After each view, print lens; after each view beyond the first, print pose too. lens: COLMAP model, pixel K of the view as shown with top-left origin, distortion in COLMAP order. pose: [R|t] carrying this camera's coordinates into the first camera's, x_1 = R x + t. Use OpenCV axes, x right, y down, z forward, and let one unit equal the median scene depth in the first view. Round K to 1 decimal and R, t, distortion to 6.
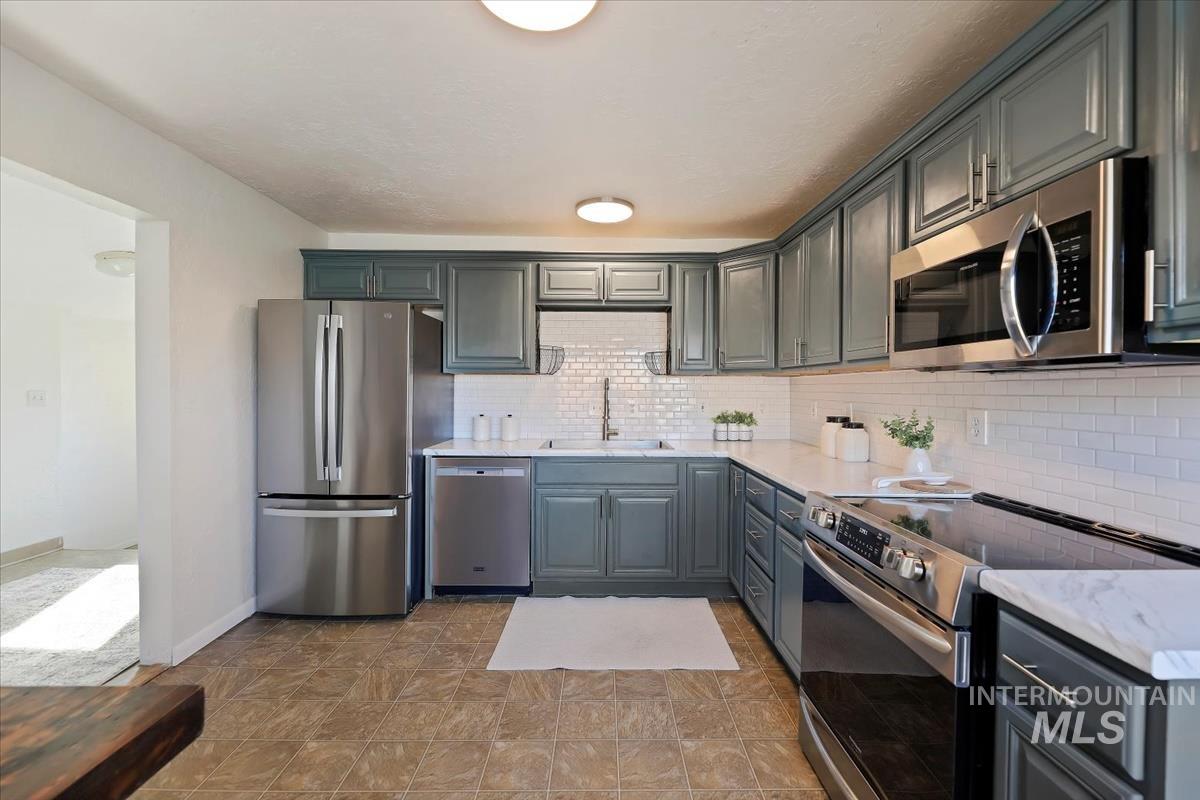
lens RADIAL K [[489.2, 0, 604.8], [0, 489.2, 394.4], [0, 0, 1]] dist [-0.000203, -0.001158]
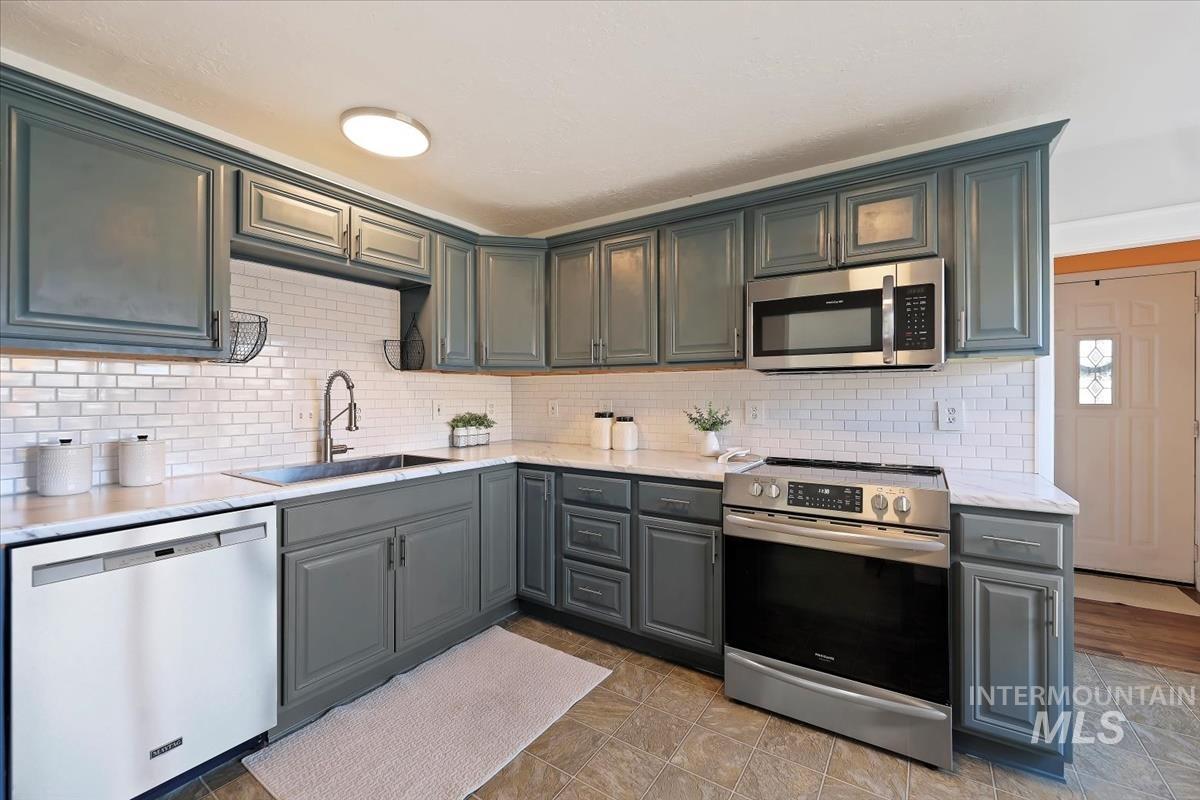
lens RADIAL K [[489.2, 0, 597.9], [0, 489.2, 395.0], [0, 0, 1]] dist [-0.000203, -0.001158]
pose [[0.560240, -0.006673, 0.828303, -0.559432], [0.014348, 0.999896, -0.001649, 0.009273], [-0.828206, 0.012808, 0.560277, 0.476051]]
